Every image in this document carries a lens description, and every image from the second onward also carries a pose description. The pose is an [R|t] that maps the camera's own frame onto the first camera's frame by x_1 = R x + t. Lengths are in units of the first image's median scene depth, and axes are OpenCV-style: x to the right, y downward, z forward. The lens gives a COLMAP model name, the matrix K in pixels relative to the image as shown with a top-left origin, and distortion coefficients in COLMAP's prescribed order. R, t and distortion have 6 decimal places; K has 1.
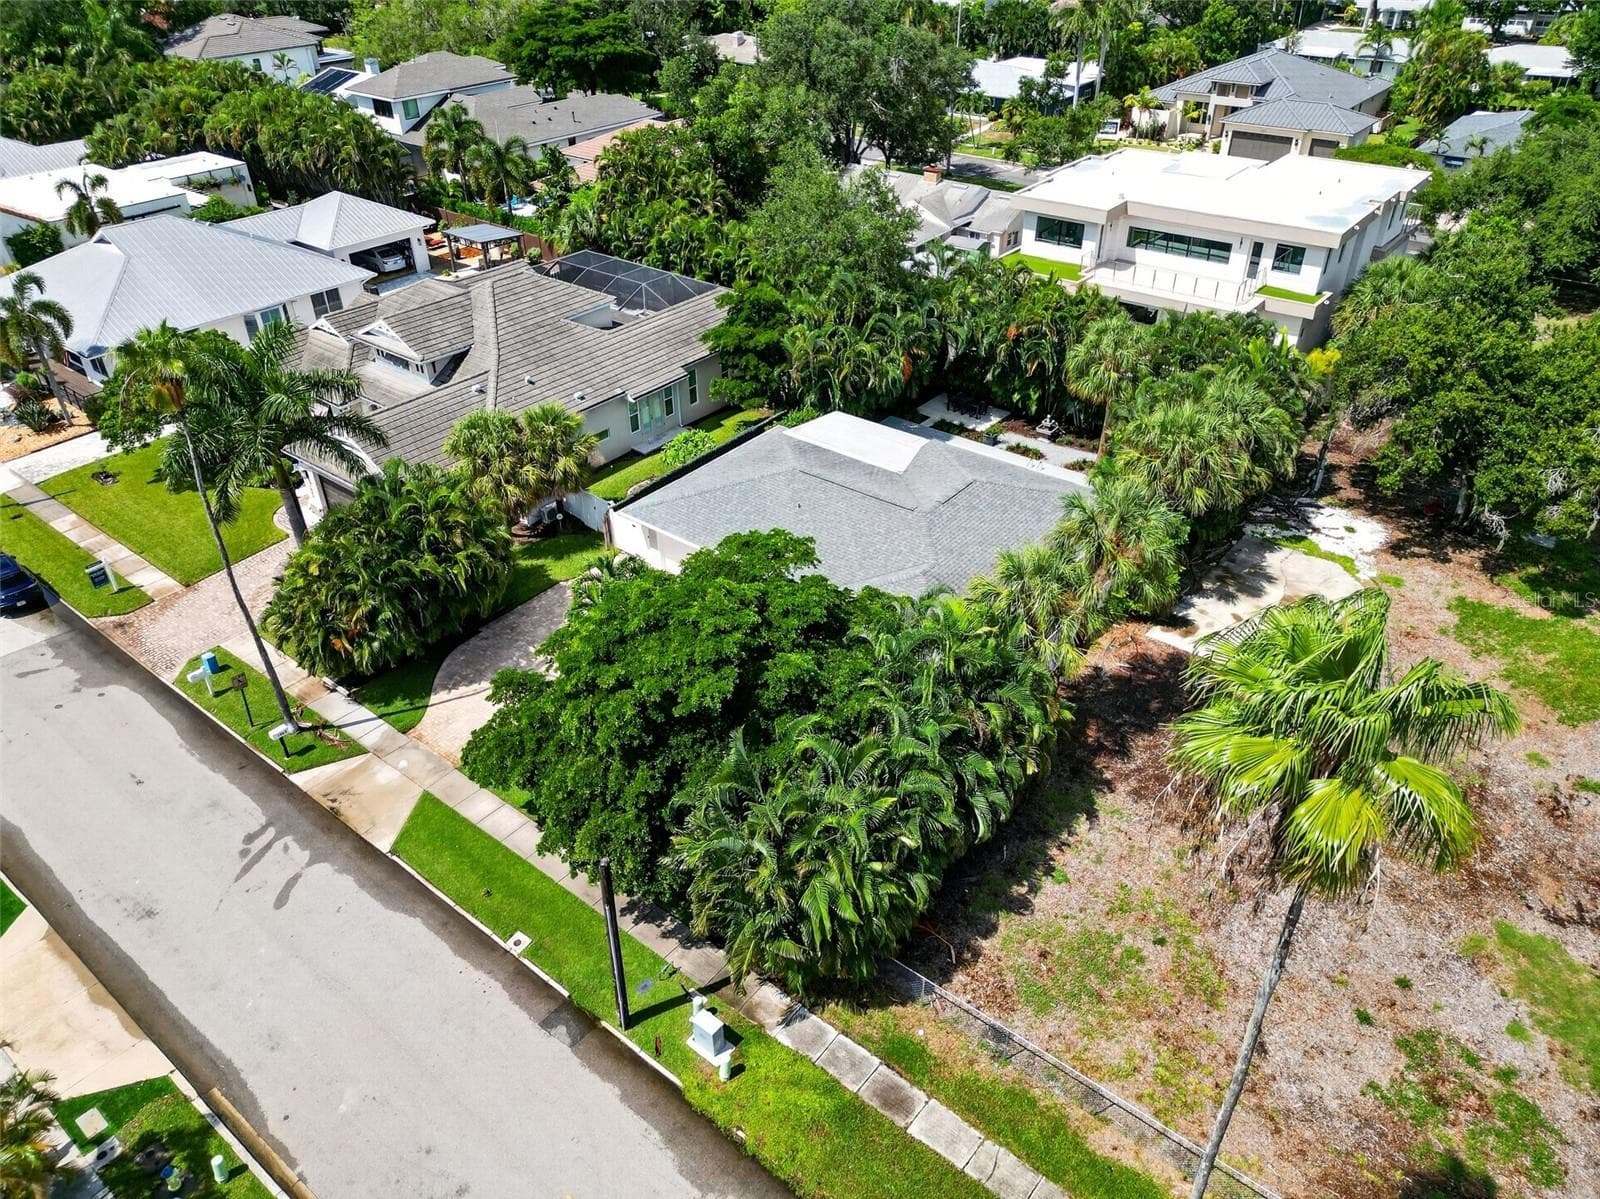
lens RADIAL K [[1125.0, 0, 799.4], [0, 1125.0, 591.4], [0, 0, 1]] dist [0.069000, -0.064354]
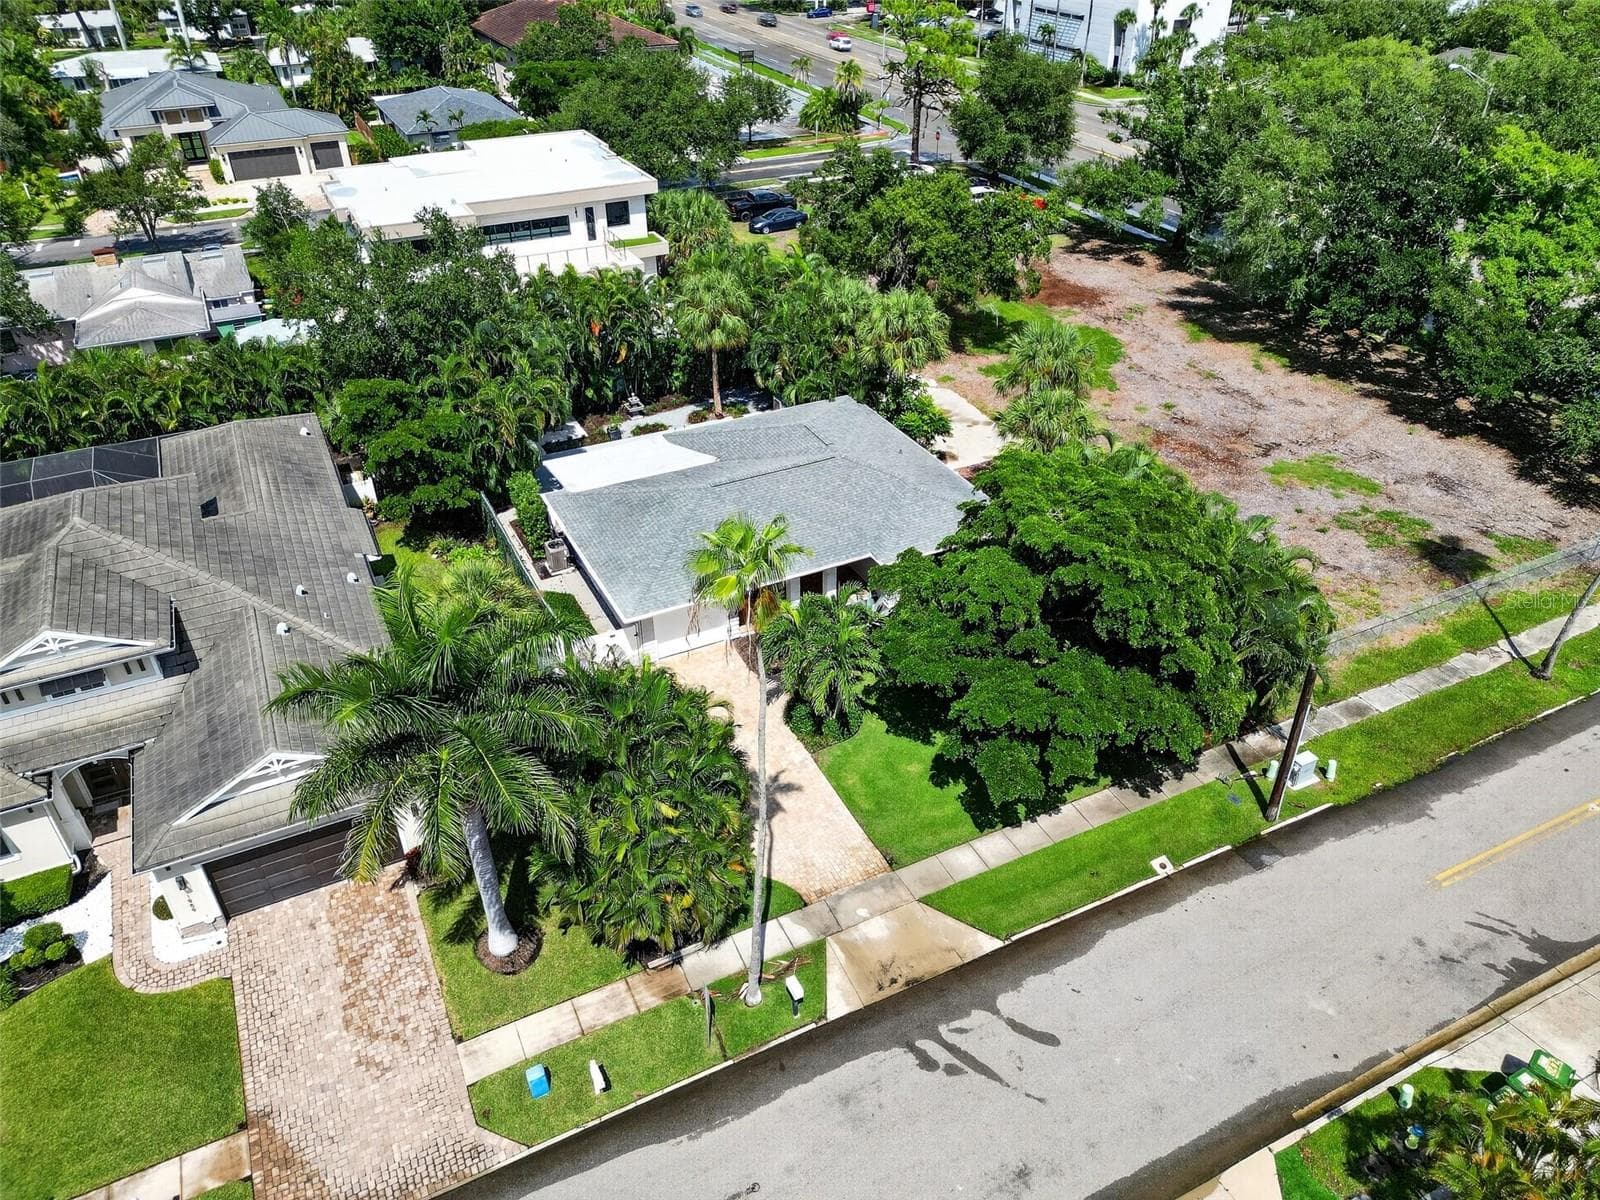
lens RADIAL K [[1125.0, 0, 799.4], [0, 1125.0, 591.9], [0, 0, 1]] dist [0.069000, -0.064354]
pose [[0.423082, -0.494471, 0.759276, -0.749227], [0.502732, 0.825259, 0.257311, -0.243515], [-0.753832, 0.272848, 0.597738, 0.382349]]
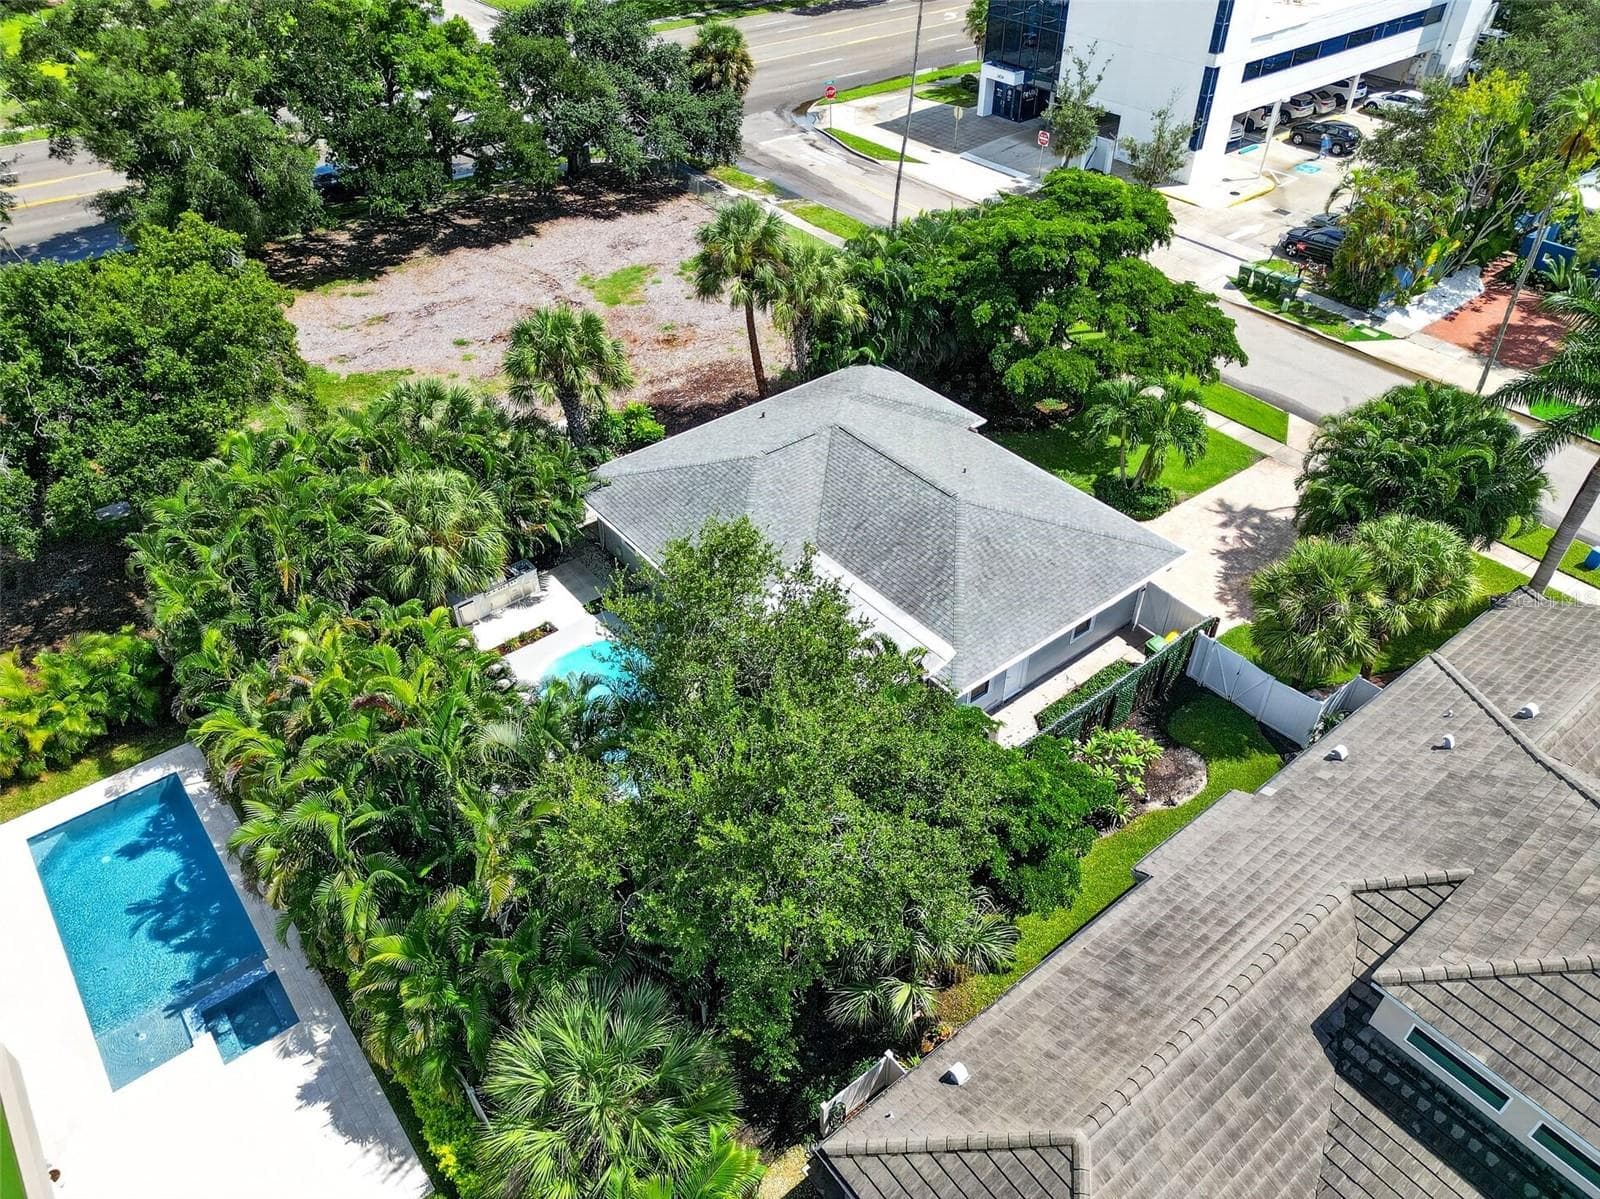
lens RADIAL K [[1125.0, 0, 799.4], [0, 1125.0, 591.4], [0, 0, 1]] dist [0.069000, -0.064354]
pose [[-0.975733, -0.126246, 0.178904, -0.040699], [0.133366, 0.305360, 0.942851, -0.847211], [-0.173661, 0.943831, -0.281113, 1.301169]]
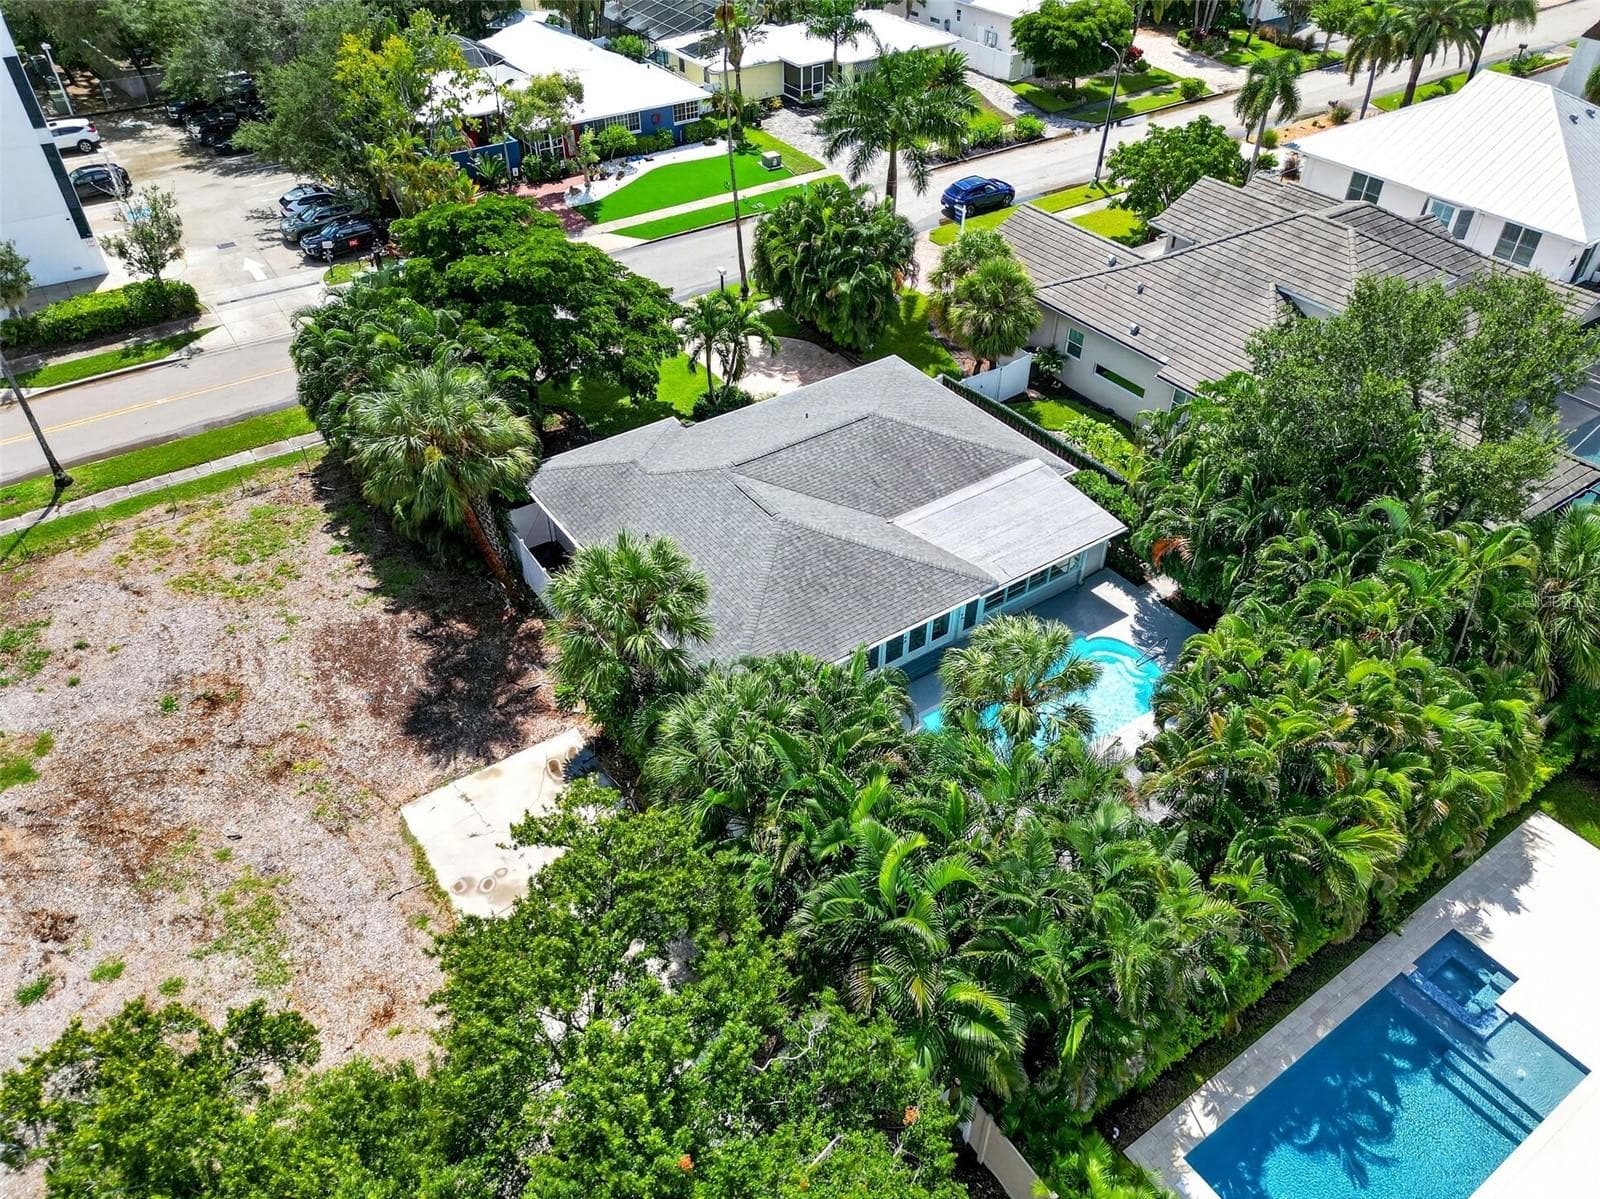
lens RADIAL K [[1125.0, 0, 799.4], [0, 1125.0, 591.4], [0, 0, 1]] dist [0.069000, -0.064354]
pose [[-0.287988, 0.616986, -0.732388, 0.739208], [-0.525299, 0.537680, 0.659516, -0.584756], [0.800702, 0.574655, 0.169256, 0.887634]]
